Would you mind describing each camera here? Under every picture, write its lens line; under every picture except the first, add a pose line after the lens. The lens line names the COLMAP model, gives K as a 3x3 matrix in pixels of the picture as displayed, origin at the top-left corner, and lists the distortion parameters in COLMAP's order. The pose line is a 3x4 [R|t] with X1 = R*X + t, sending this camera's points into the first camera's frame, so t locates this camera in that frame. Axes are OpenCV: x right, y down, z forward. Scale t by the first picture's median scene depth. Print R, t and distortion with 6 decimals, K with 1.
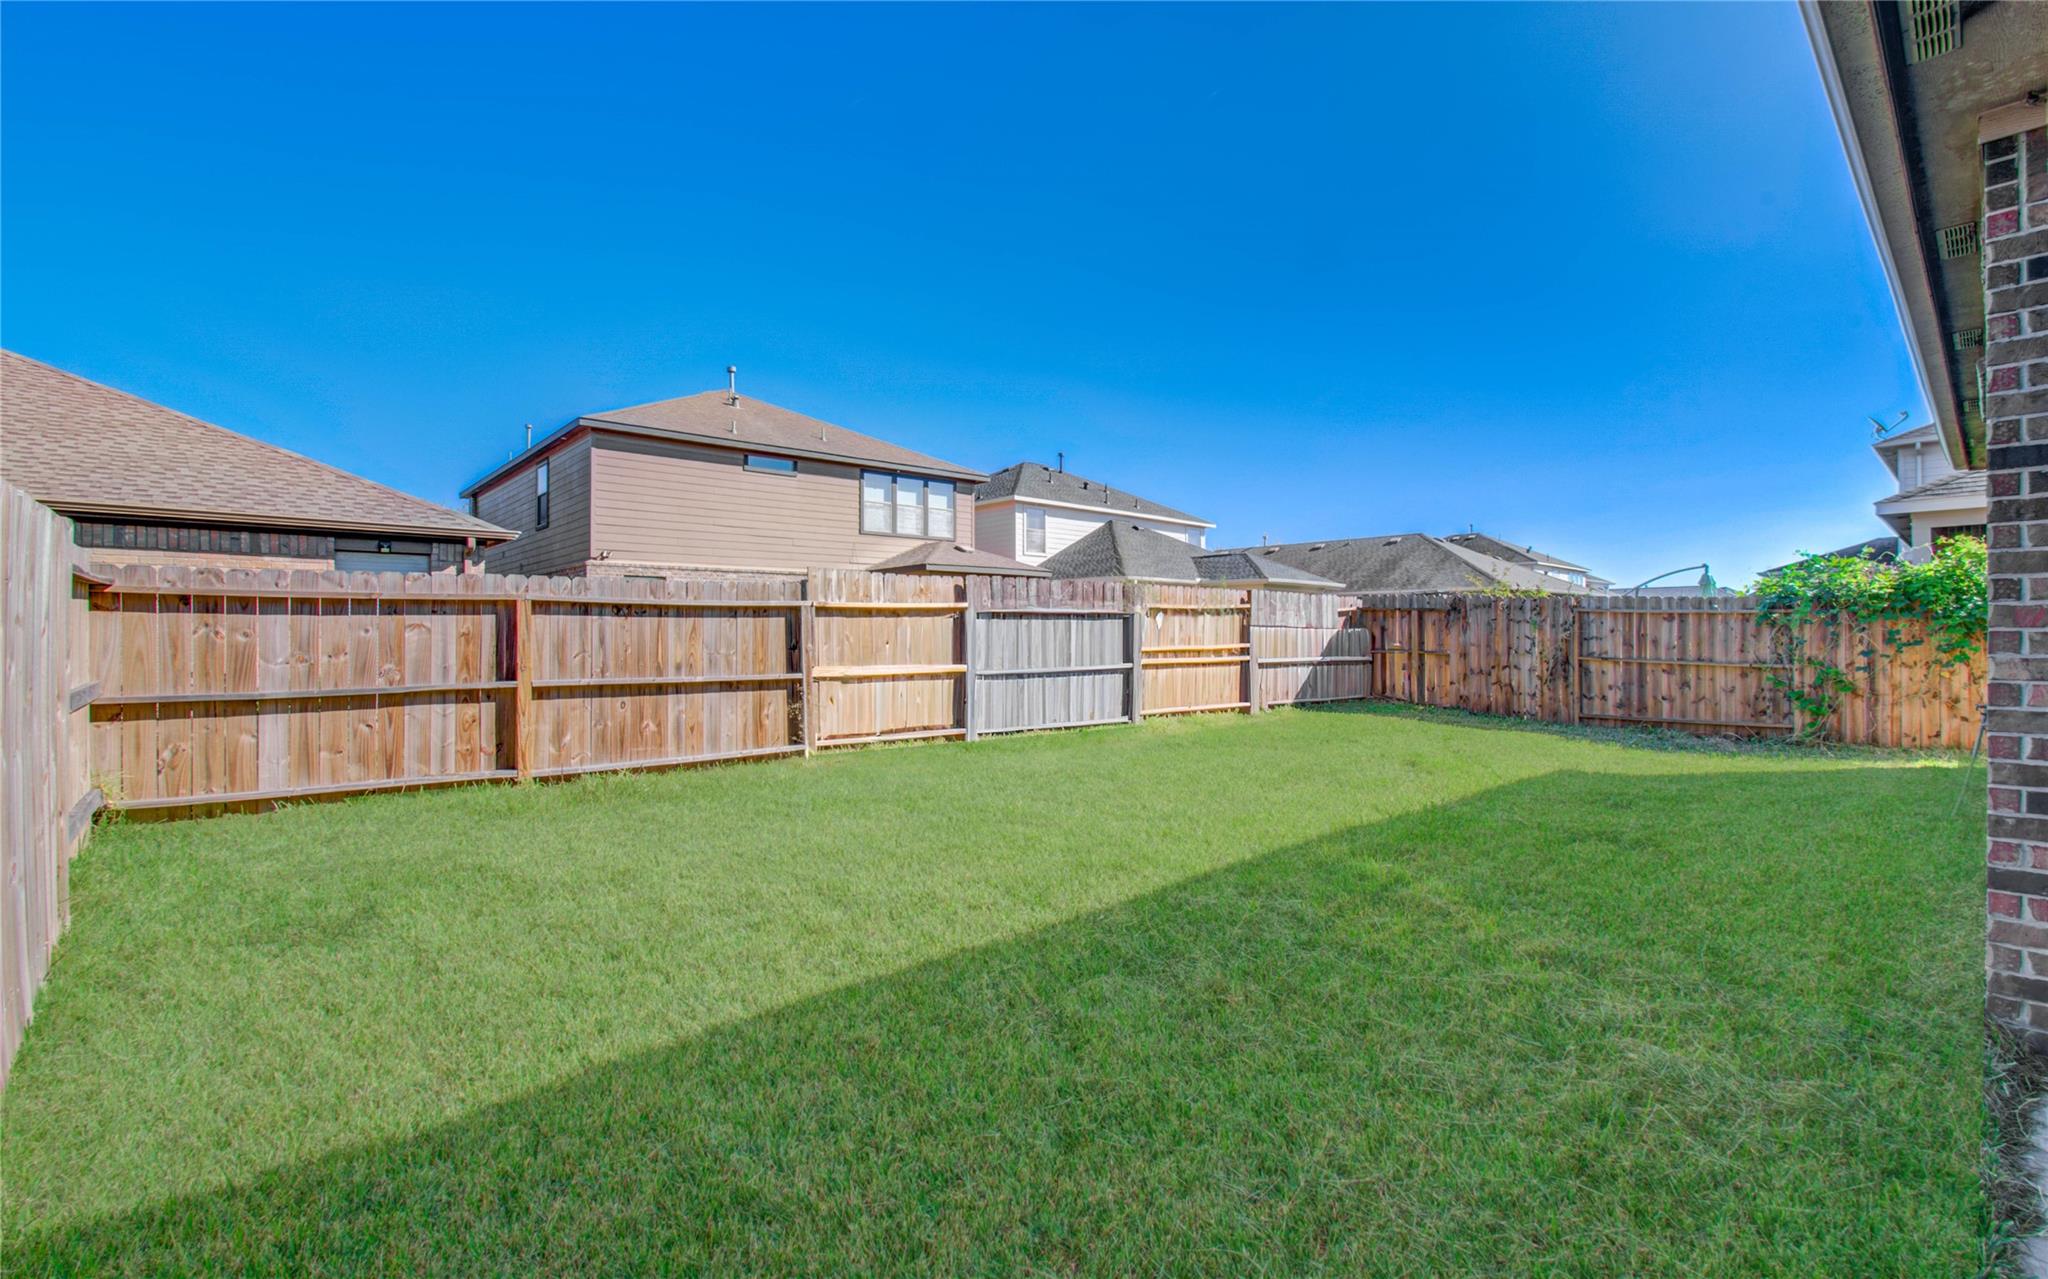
lens RADIAL K [[904.7, 0, 1016.7], [0, 904.7, 634.8], [0, 0, 1]] dist [-0.005453, 0.002783]
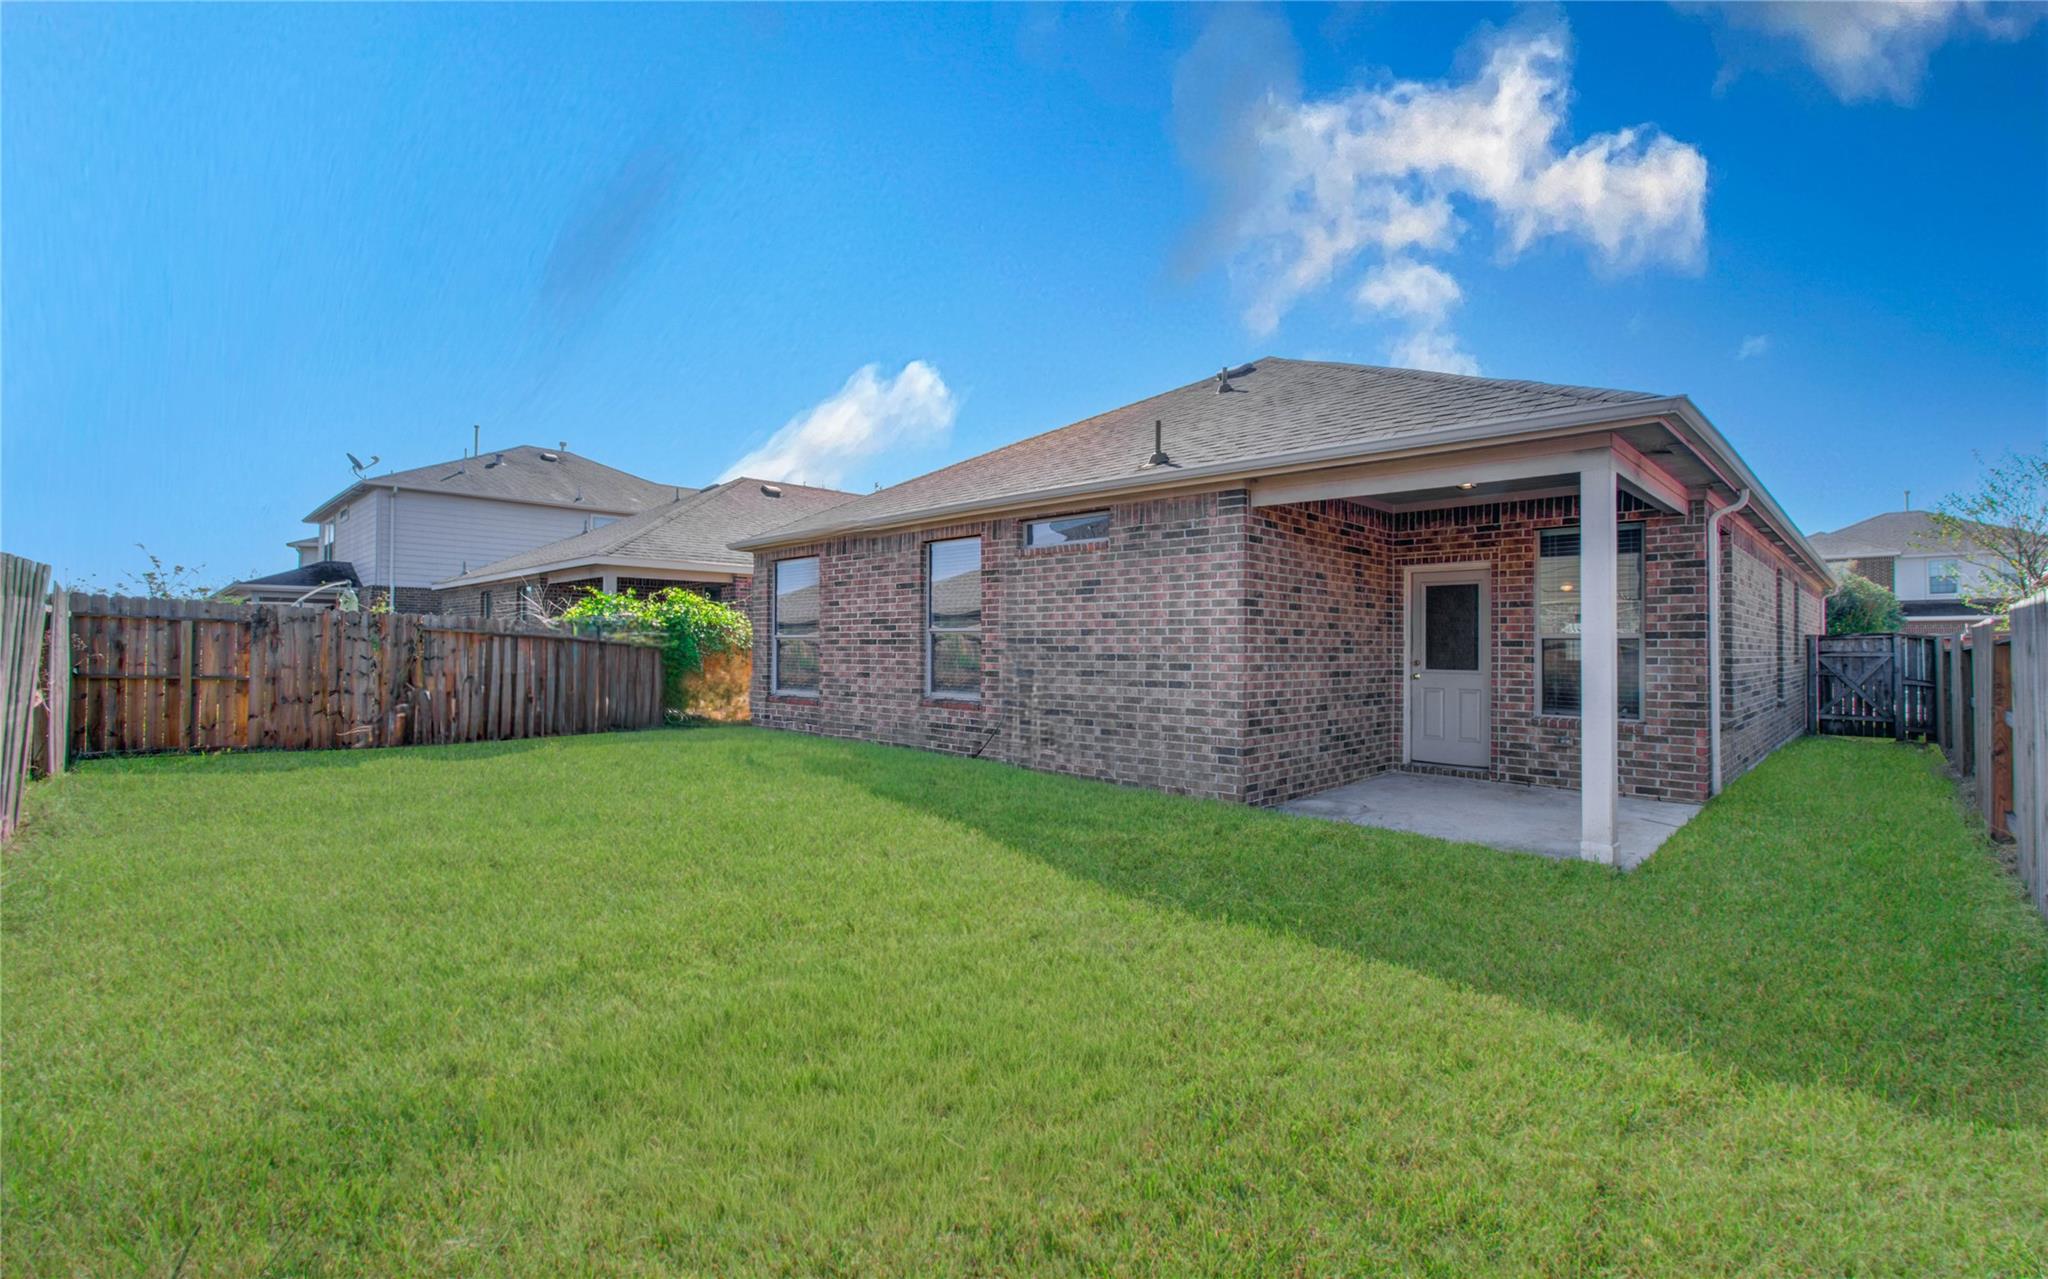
lens RADIAL K [[904.7, 0, 1024.1], [0, 904.7, 632.8], [0, 0, 1]] dist [-0.005453, 0.002783]
pose [[-0.078969, 0.018244, 0.996710, -0.352889], [-0.006840, 0.999799, -0.018842, -0.008670], [-0.996854, -0.008305, -0.078828, 0.401422]]
